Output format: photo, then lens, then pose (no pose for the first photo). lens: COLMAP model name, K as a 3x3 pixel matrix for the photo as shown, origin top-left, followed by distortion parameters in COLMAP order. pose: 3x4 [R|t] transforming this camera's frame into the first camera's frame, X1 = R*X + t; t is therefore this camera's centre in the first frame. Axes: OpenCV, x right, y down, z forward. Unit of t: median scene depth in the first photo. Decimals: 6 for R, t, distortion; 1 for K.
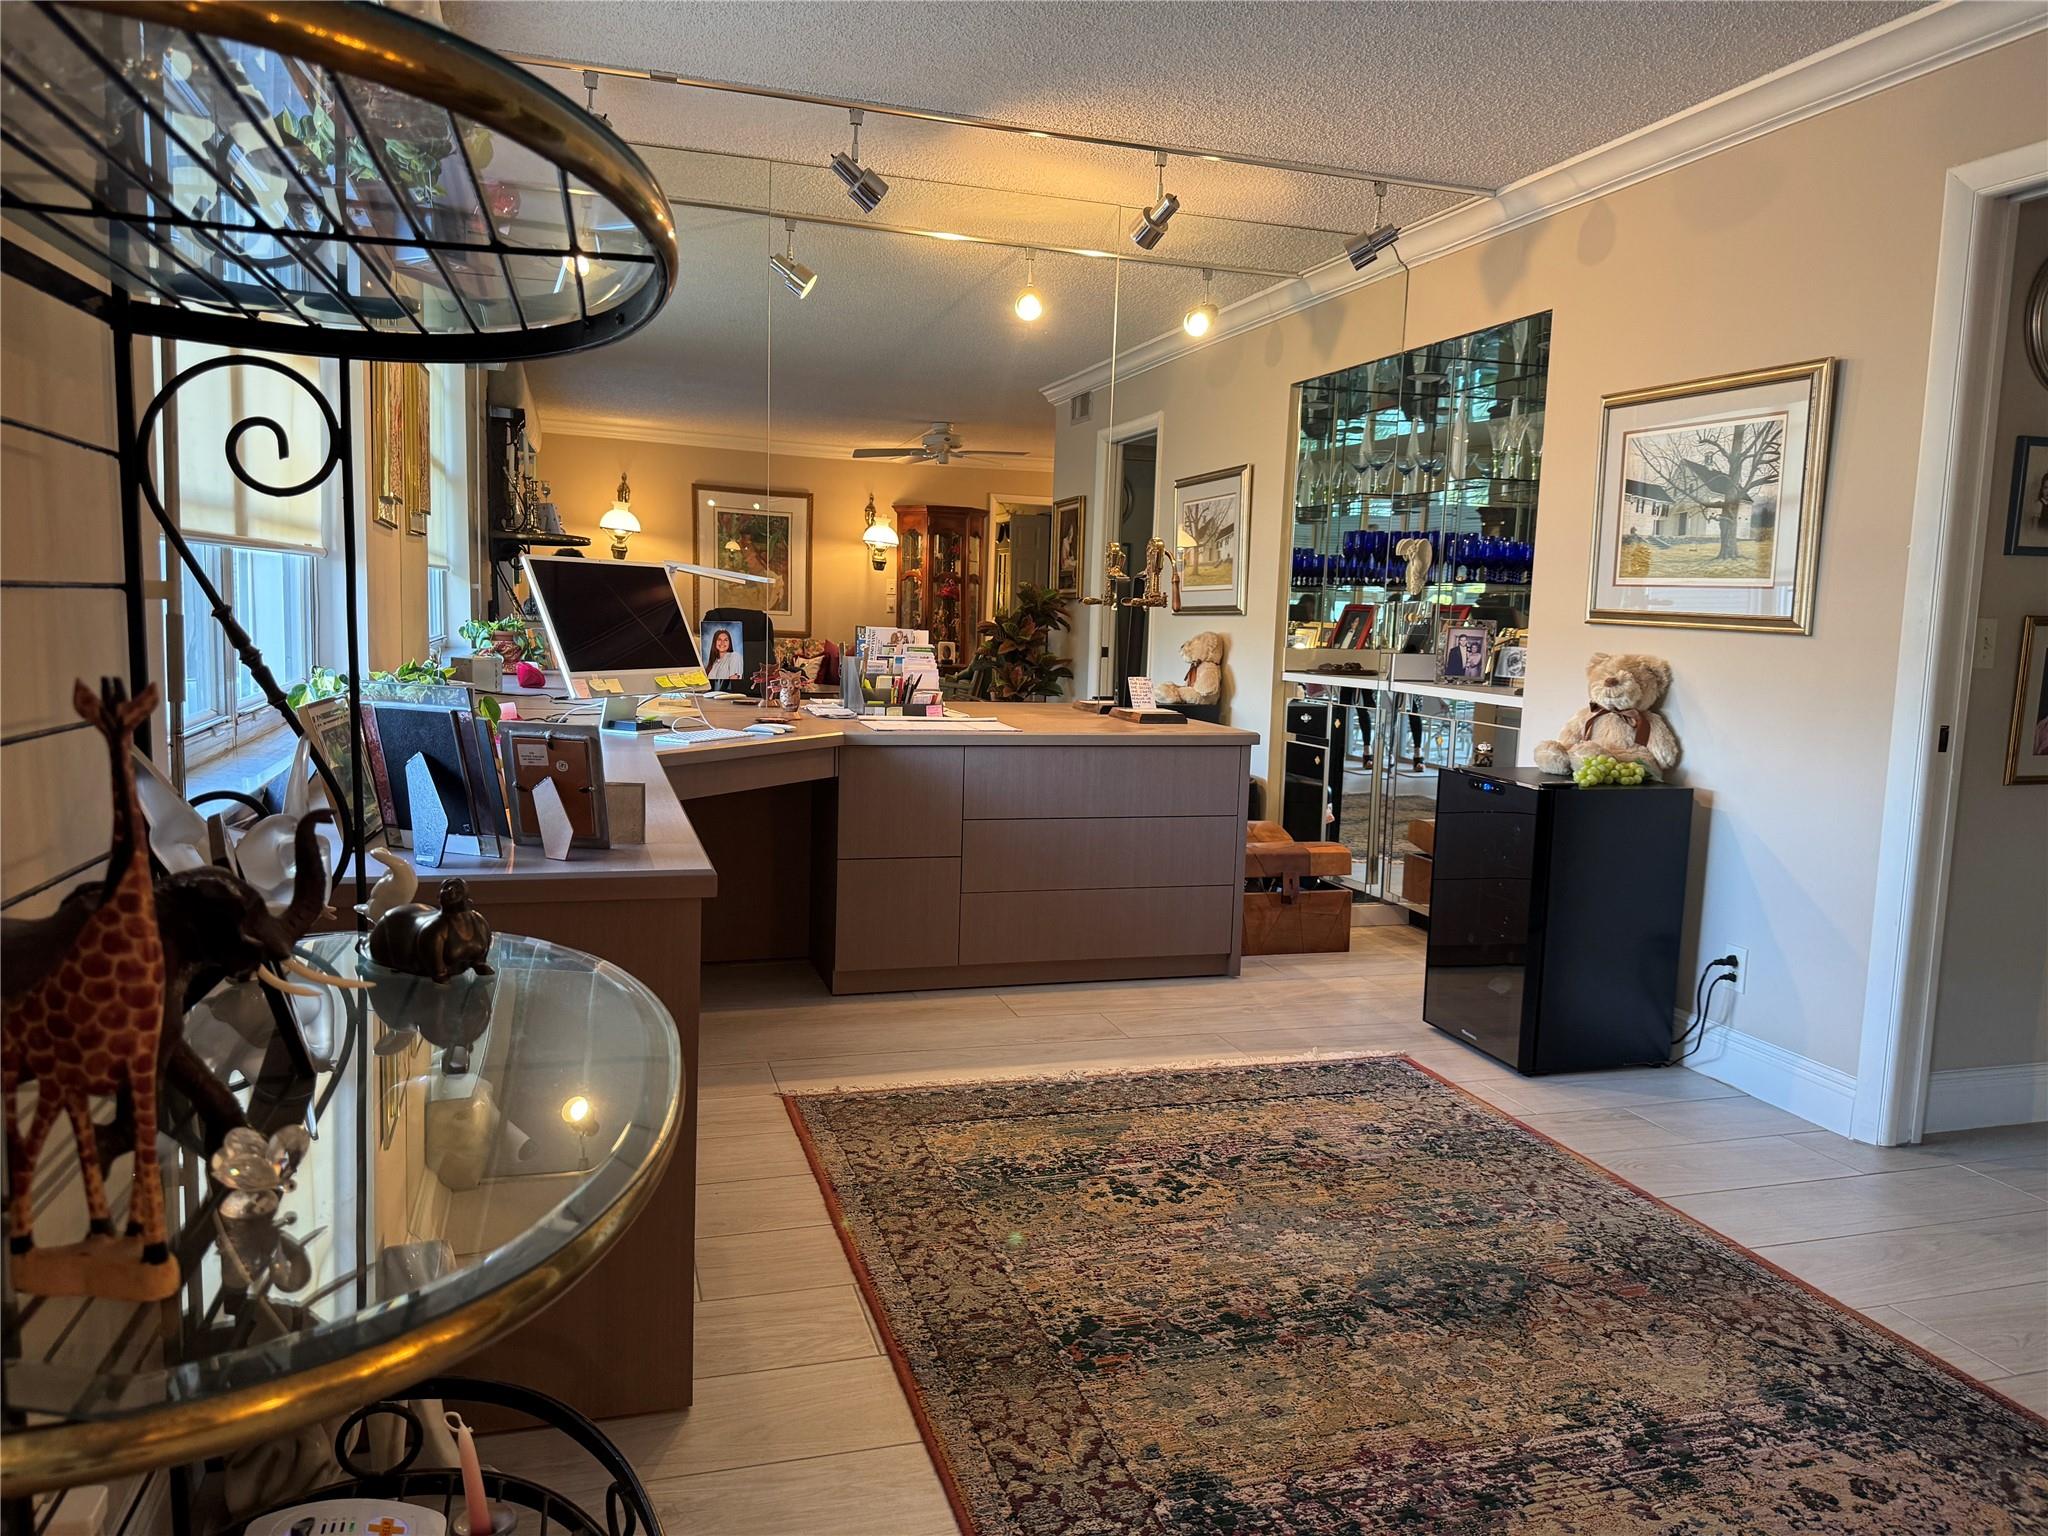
lens RADIAL K [[1439.8, 0, 1024.0], [0, 1439.8, 768.0], [0, 0, 1]] dist [0.190619, -0.093356]
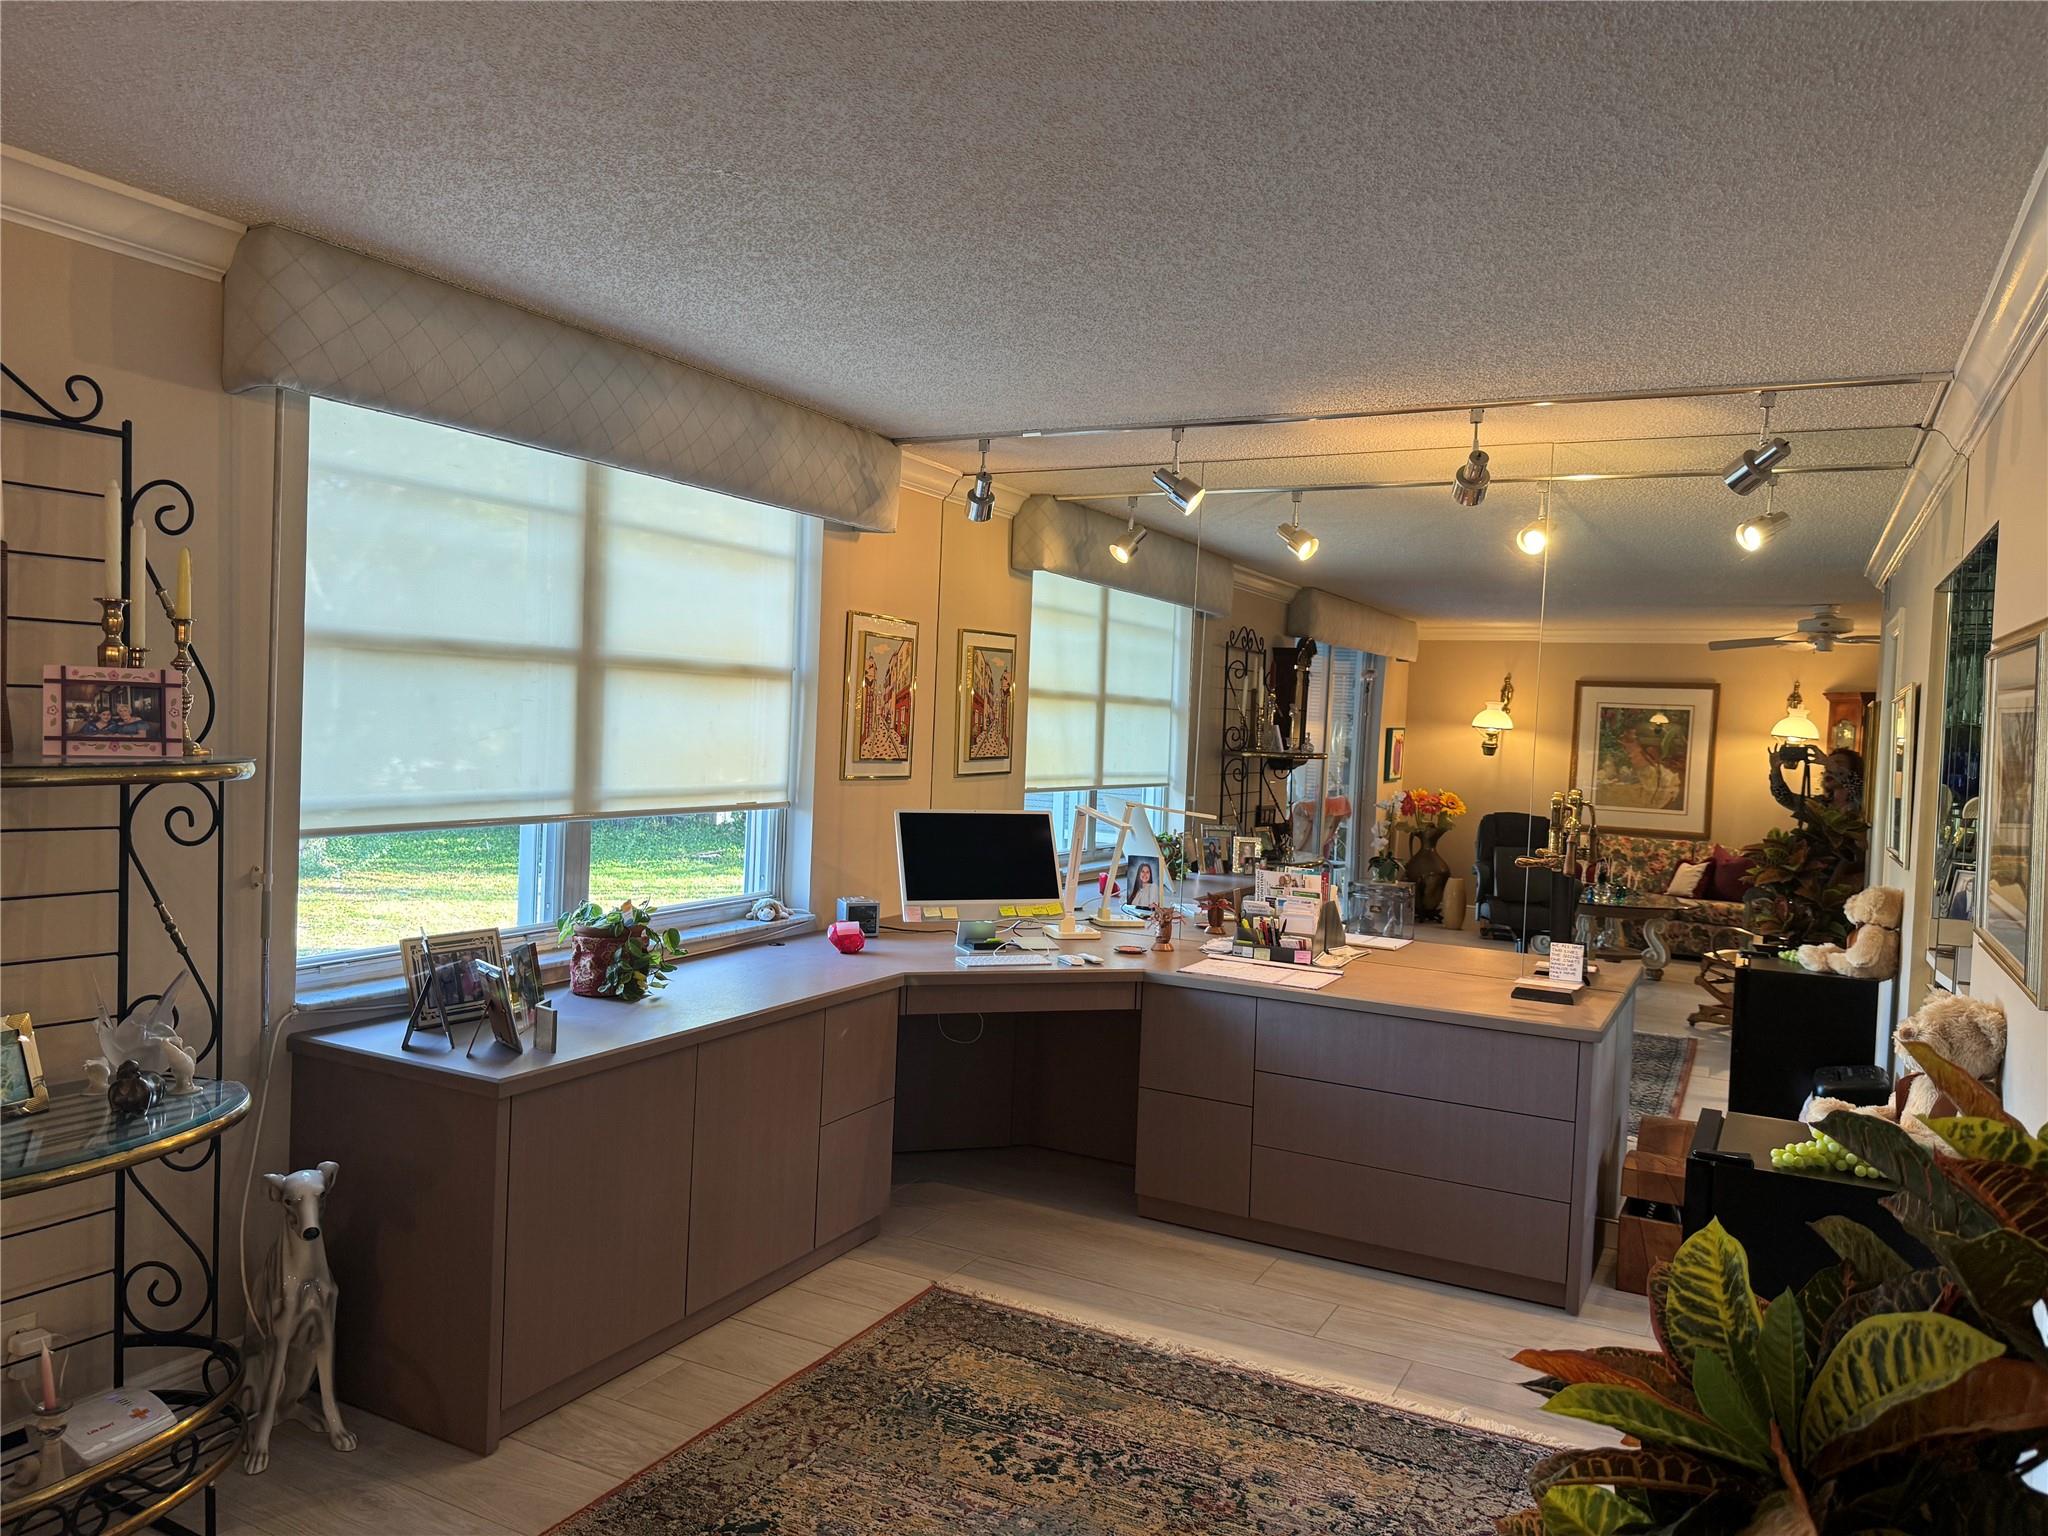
lens RADIAL K [[1463.0, 0, 1024.0], [0, 1463.0, 768.0], [0, 0, 1]] dist [0.074708, -0.102417]
pose [[0.695180, 0.016068, -0.718656, 0.684588], [-0.093068, 0.993347, -0.067818, -0.105495], [0.712785, 0.114029, 0.692051, 0.183304]]
